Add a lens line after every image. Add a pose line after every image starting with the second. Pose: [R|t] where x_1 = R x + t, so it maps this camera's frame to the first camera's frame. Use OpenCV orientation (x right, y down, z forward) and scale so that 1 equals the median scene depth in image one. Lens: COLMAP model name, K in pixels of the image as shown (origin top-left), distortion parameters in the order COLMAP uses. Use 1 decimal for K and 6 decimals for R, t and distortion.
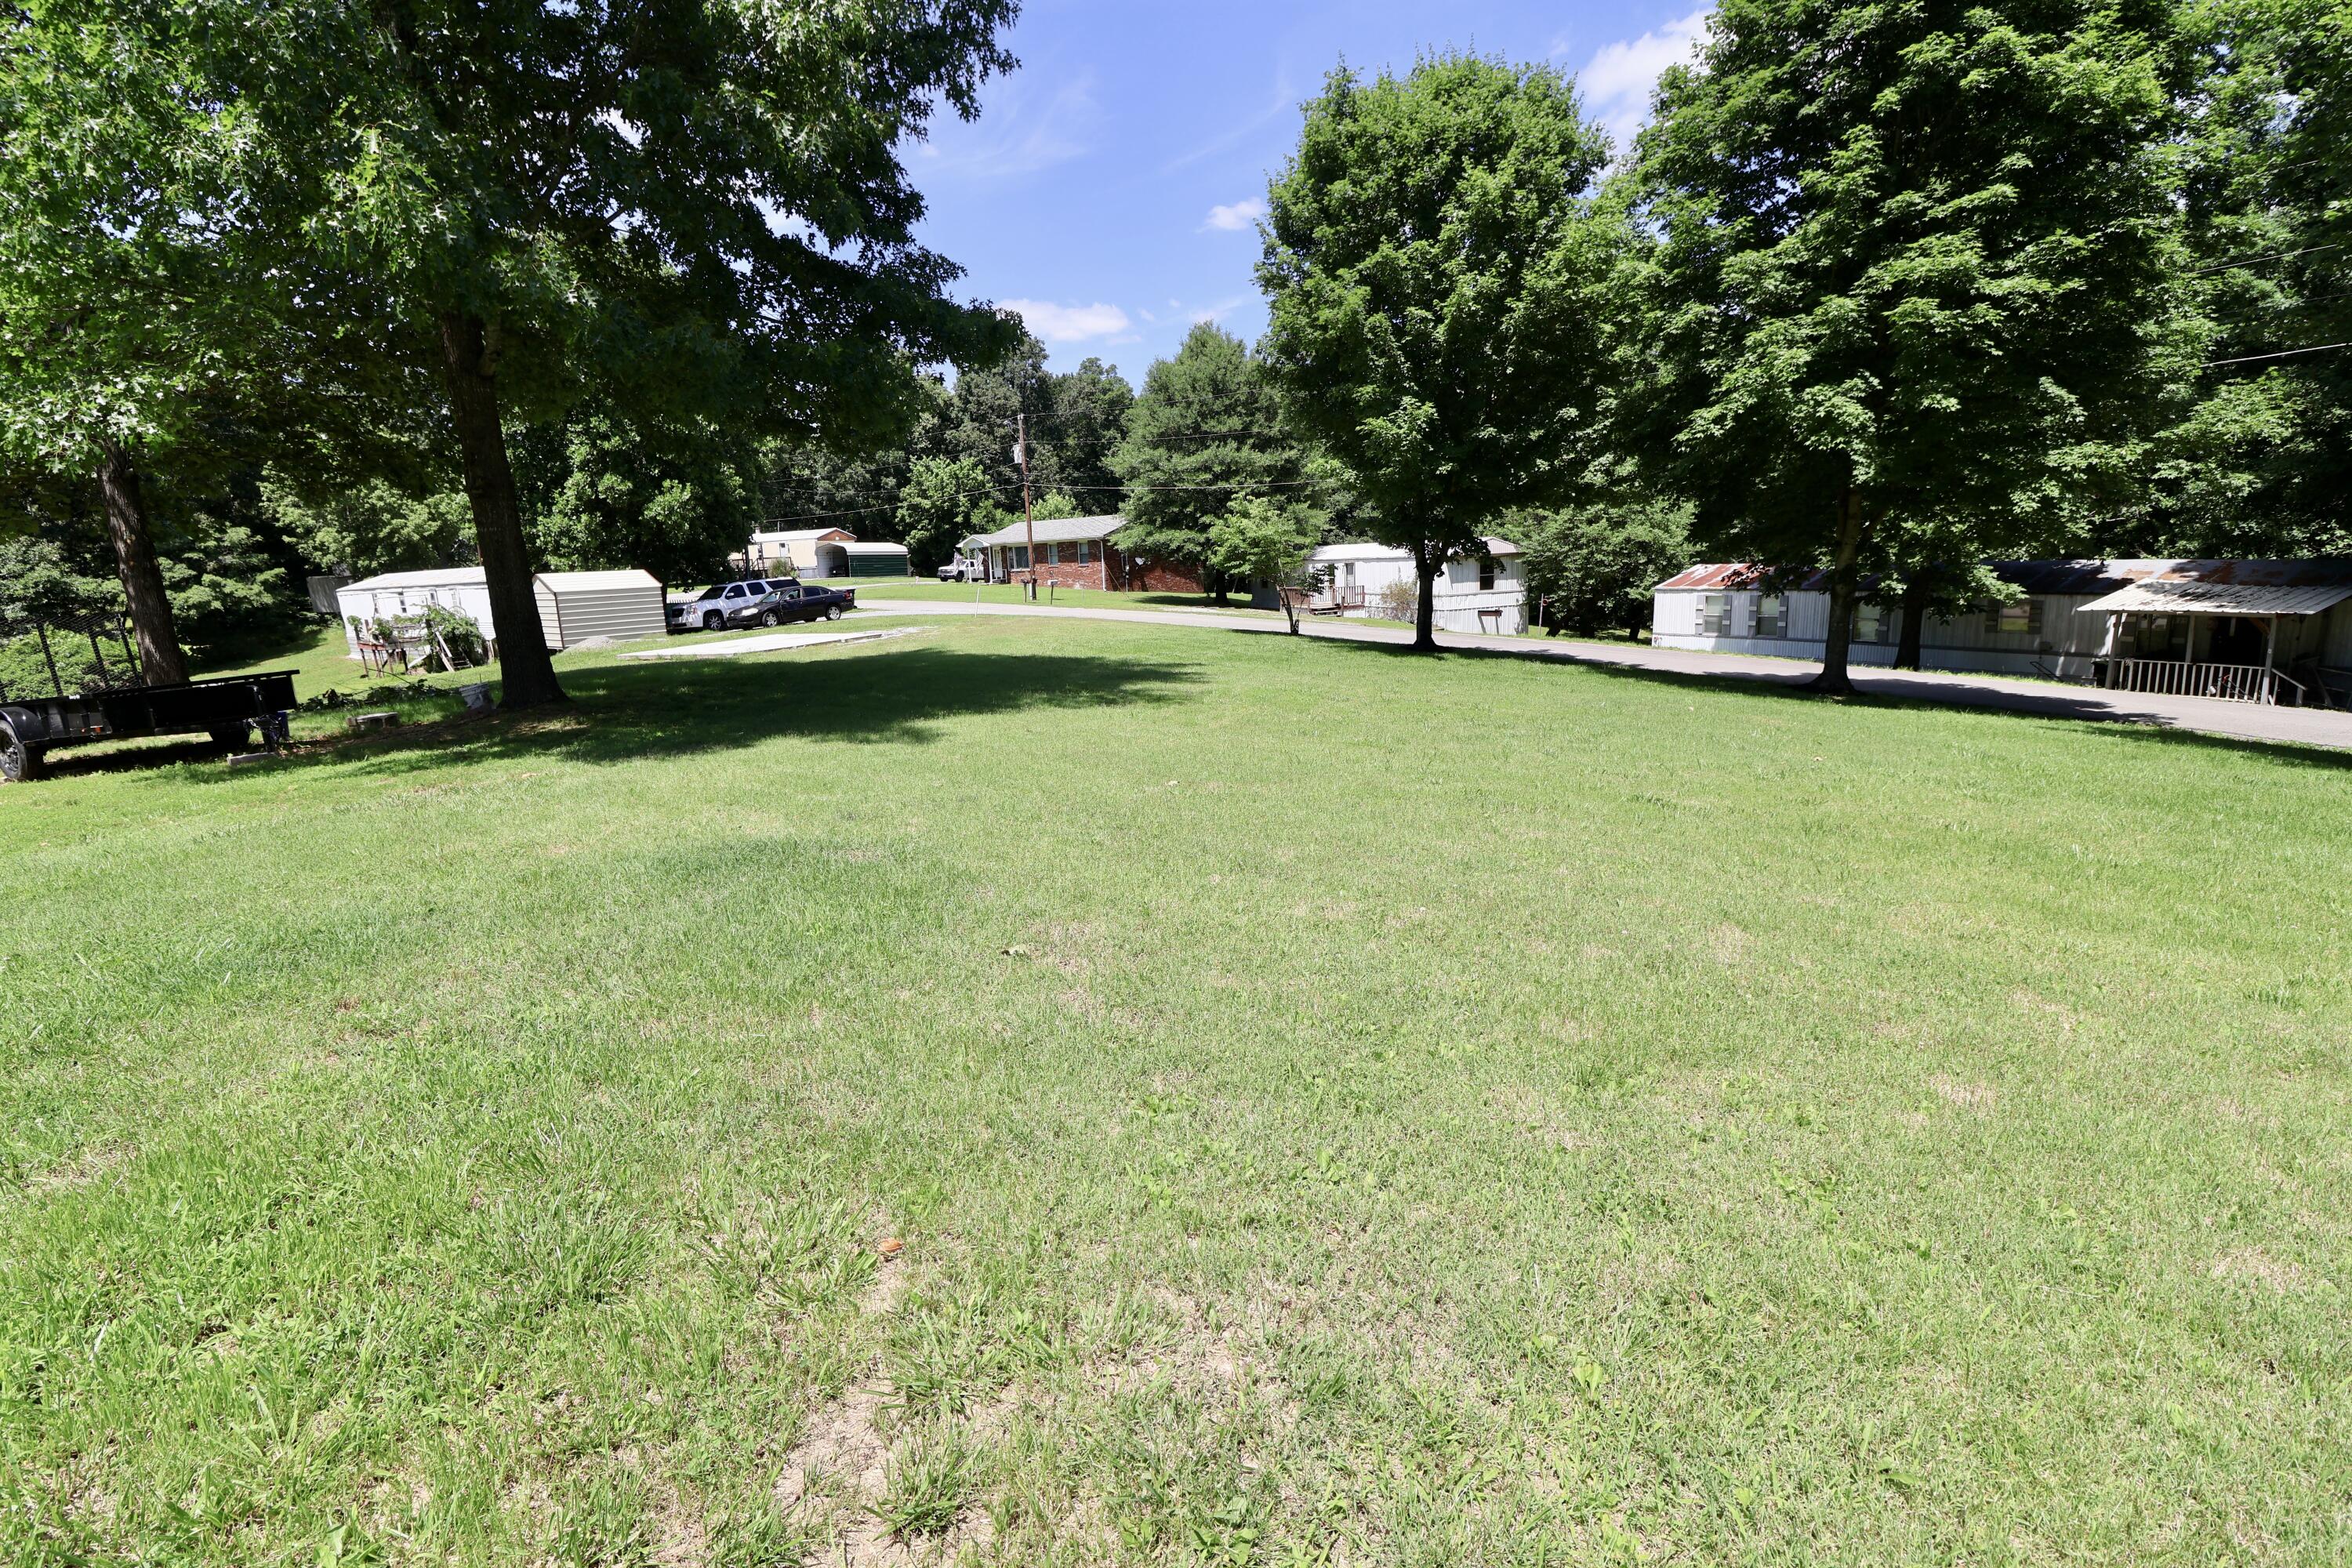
lens RADIAL K [[1083.8, 0, 1157.3], [0, 1083.8, 779.8], [0, 0, 1]] dist [-0.005335, -0.009586]
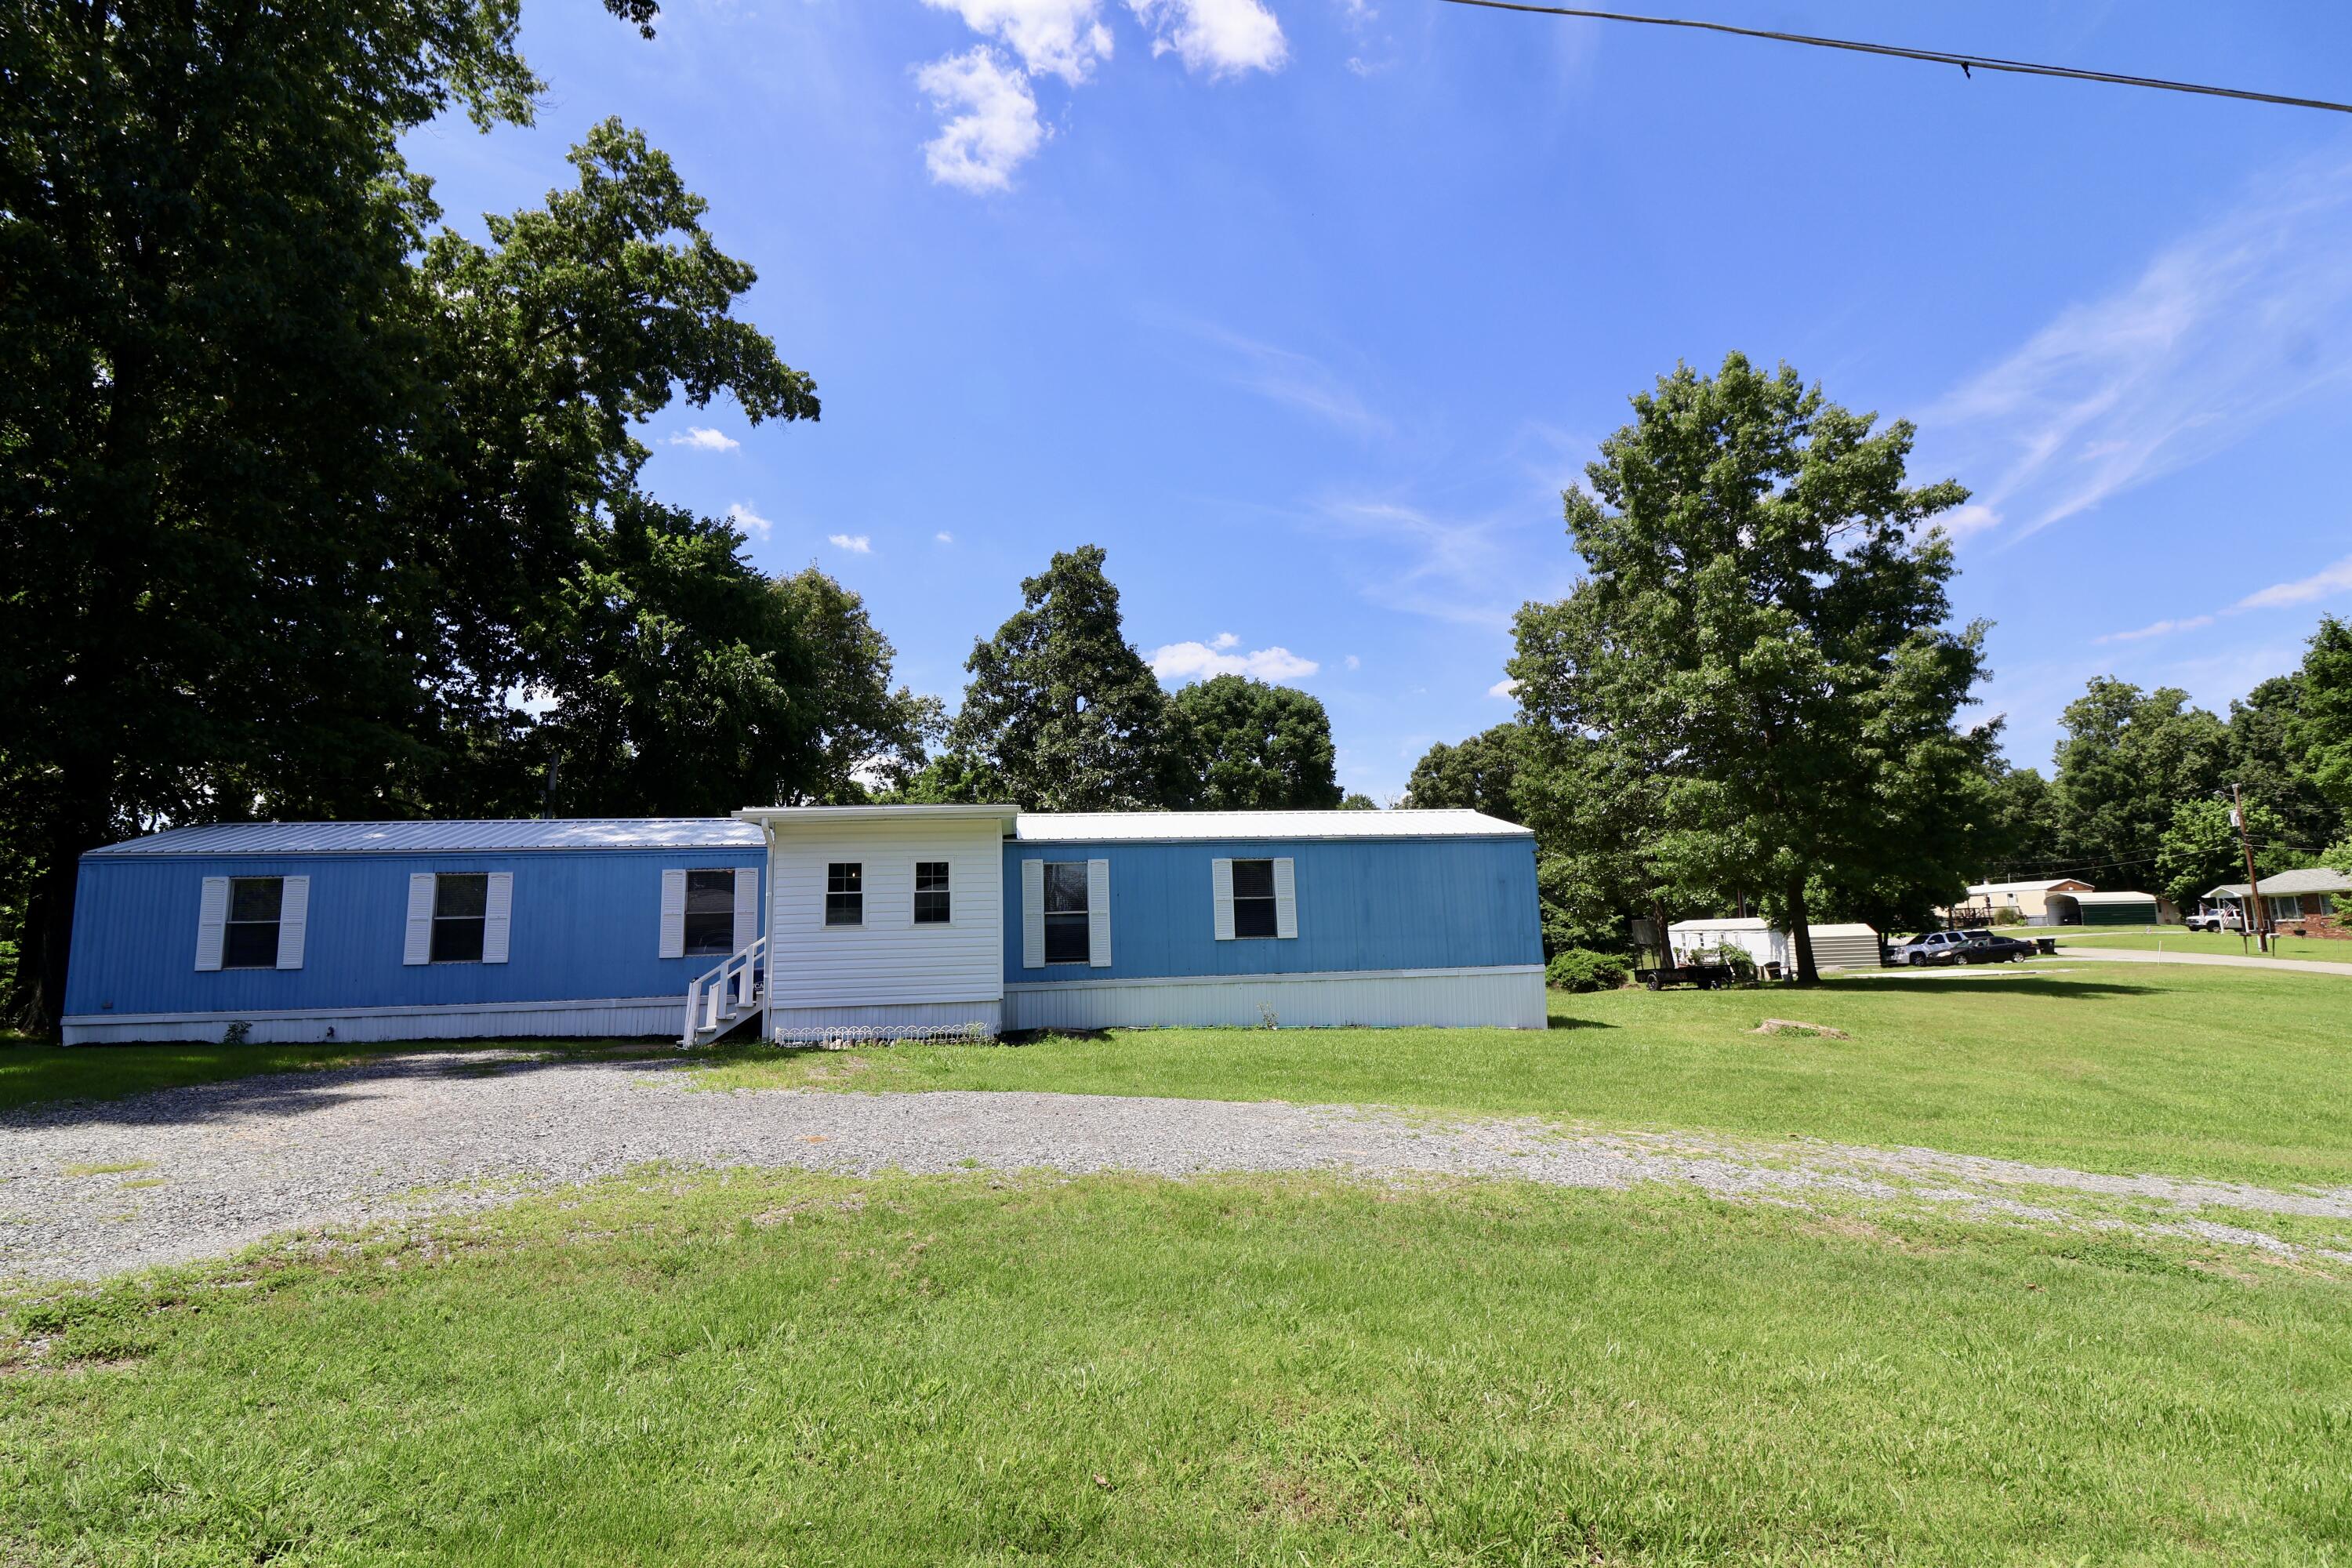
lens RADIAL K [[1084.1, 0, 1146.1], [0, 1084.1, 786.0], [0, 0, 1]] dist [-0.002687, -0.014254]
pose [[0.511541, -0.092368, -0.854280, 0.286918], [-0.166795, 0.964620, -0.204175, 0.086790], [0.842915, 0.246933, 0.478036, -0.555597]]
